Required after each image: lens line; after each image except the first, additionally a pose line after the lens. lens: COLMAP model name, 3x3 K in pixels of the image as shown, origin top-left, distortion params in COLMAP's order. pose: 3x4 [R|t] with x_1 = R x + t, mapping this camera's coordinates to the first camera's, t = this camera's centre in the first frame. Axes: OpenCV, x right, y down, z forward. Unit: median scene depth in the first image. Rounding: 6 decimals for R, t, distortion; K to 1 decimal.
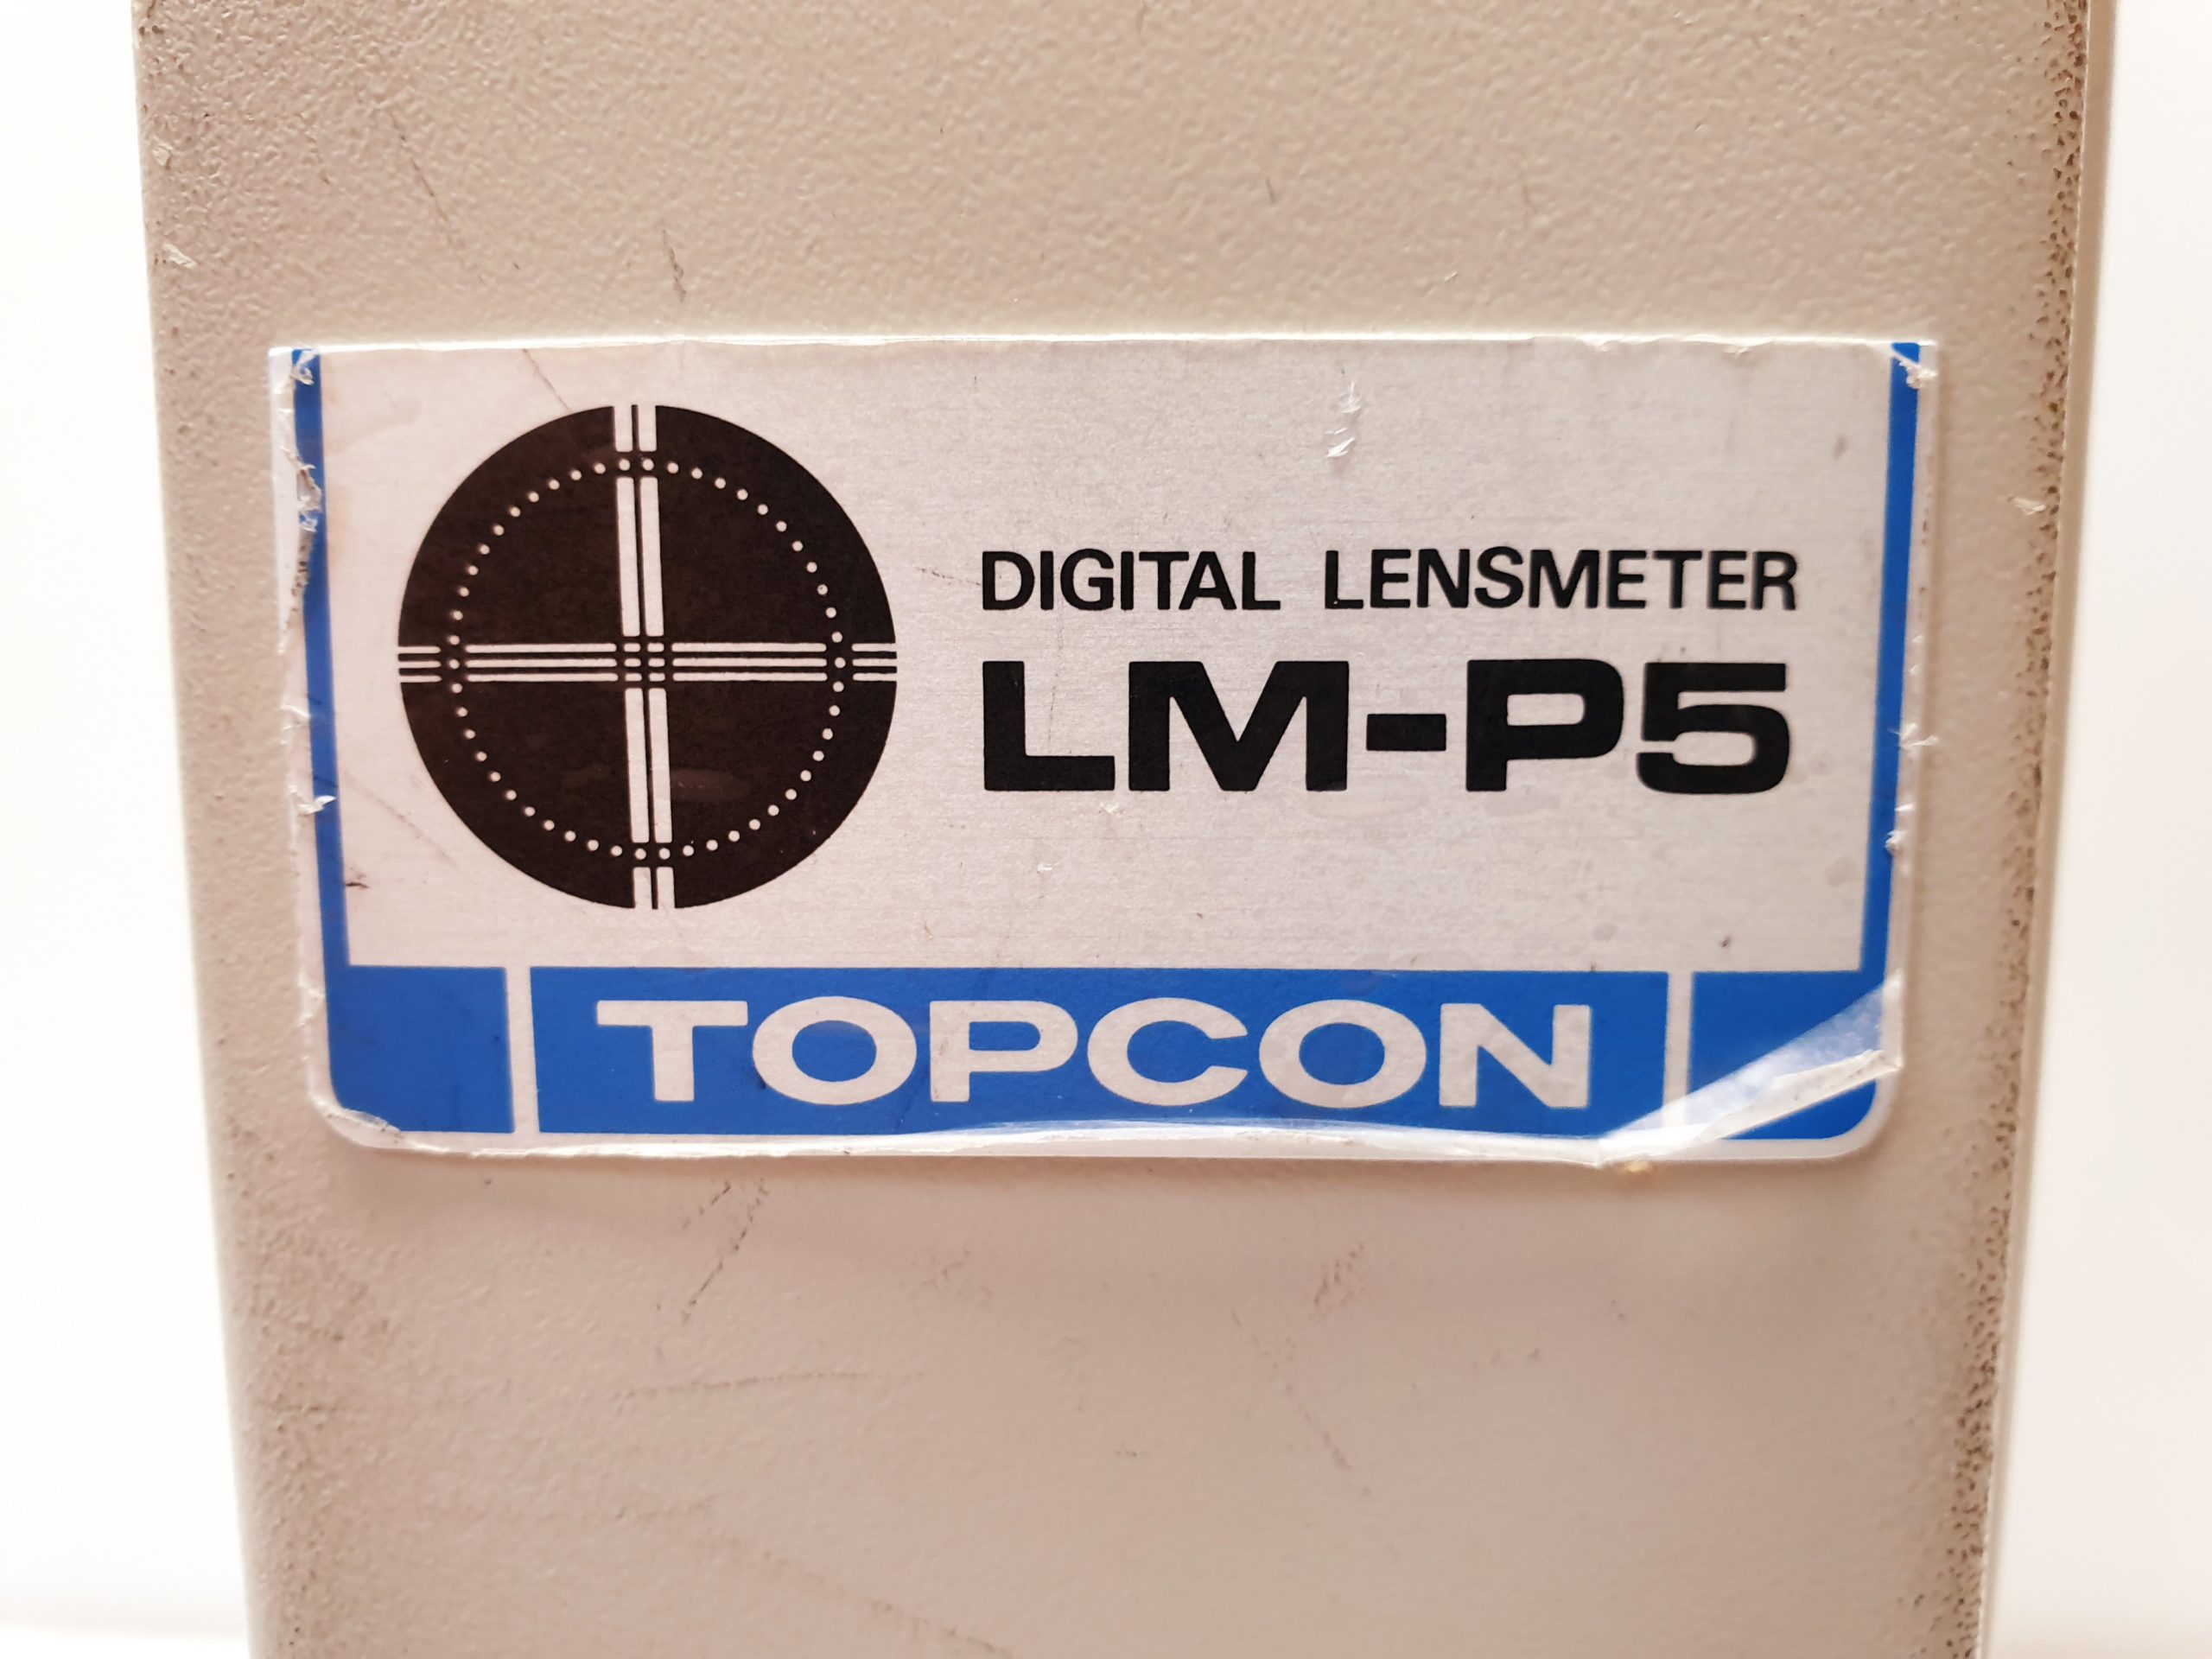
lens RADIAL K [[1706.5, 0, 1106.0], [0, 1706.5, 829.5], [0, 0, 1]] dist [0.079511, -0.331071]
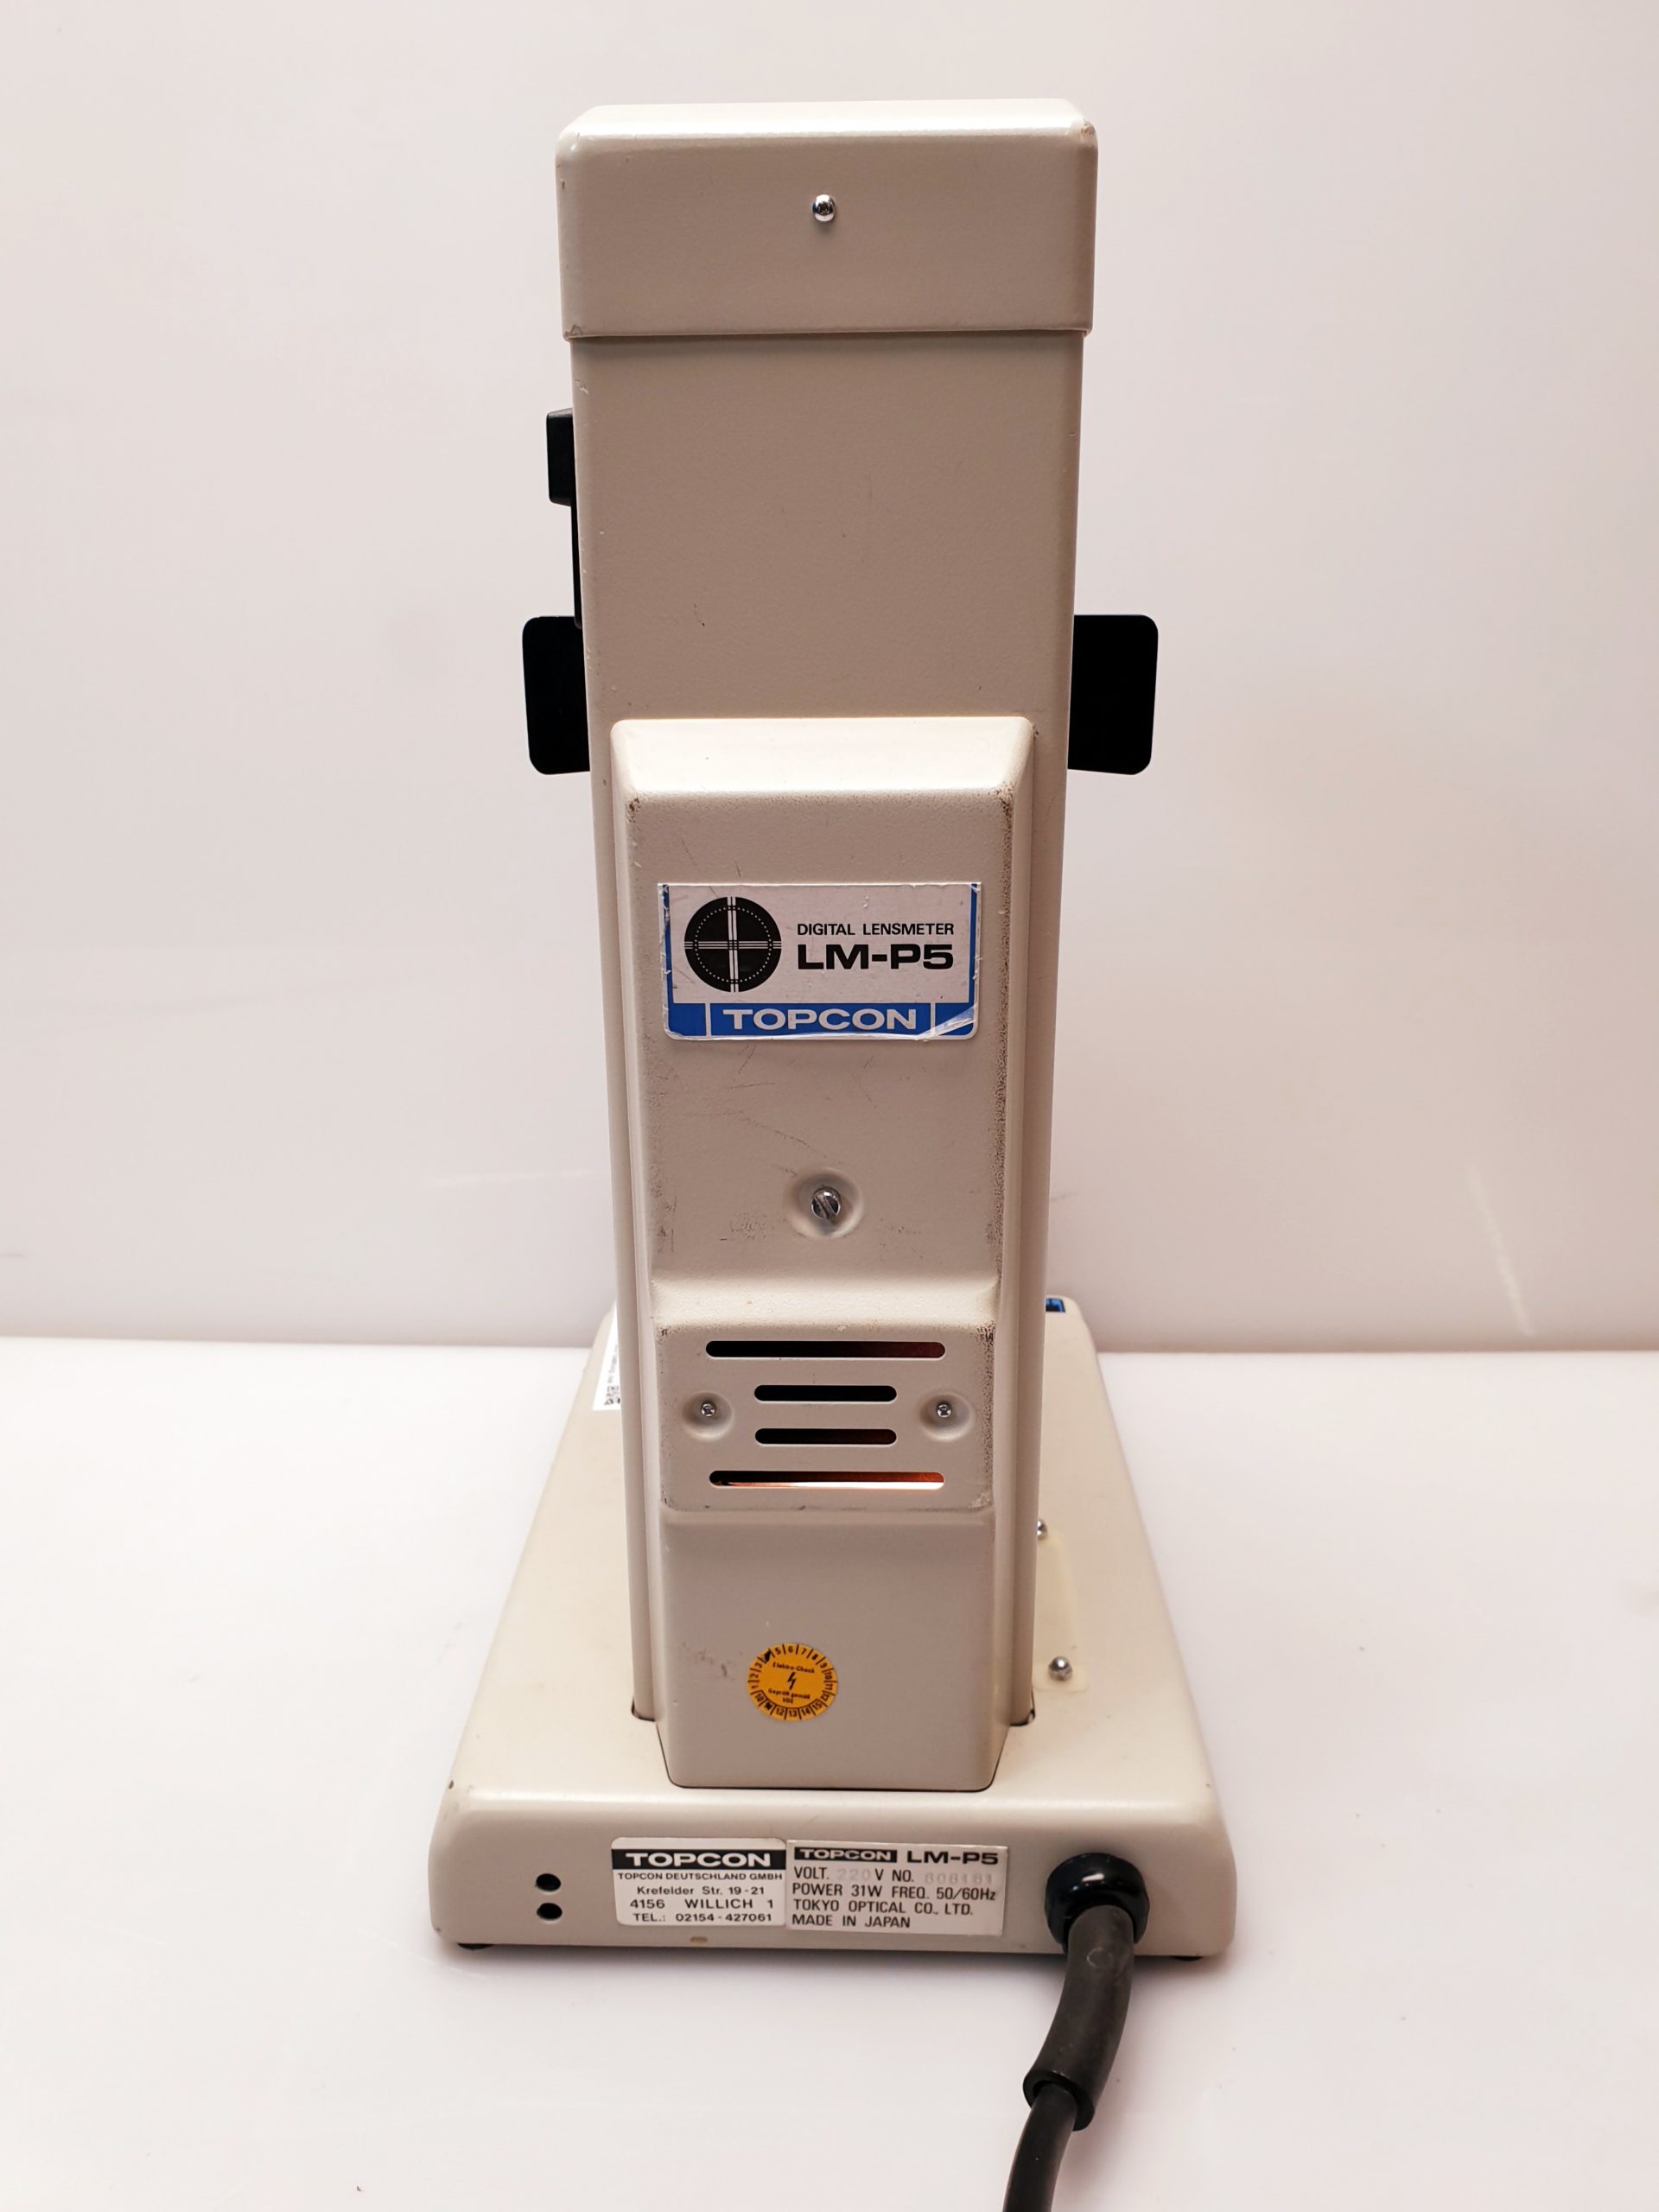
lens RADIAL K [[1706.5, 0, 837.4], [0, 1706.5, 1102.7], [0, 0, 1]] dist [0.079511, -0.331071]
pose [[0.999936, -0.005998, -0.009608, 0.093943], [0.007599, 0.984293, 0.176376, -0.536832], [0.008399, -0.176438, 0.984276, -4.170118]]
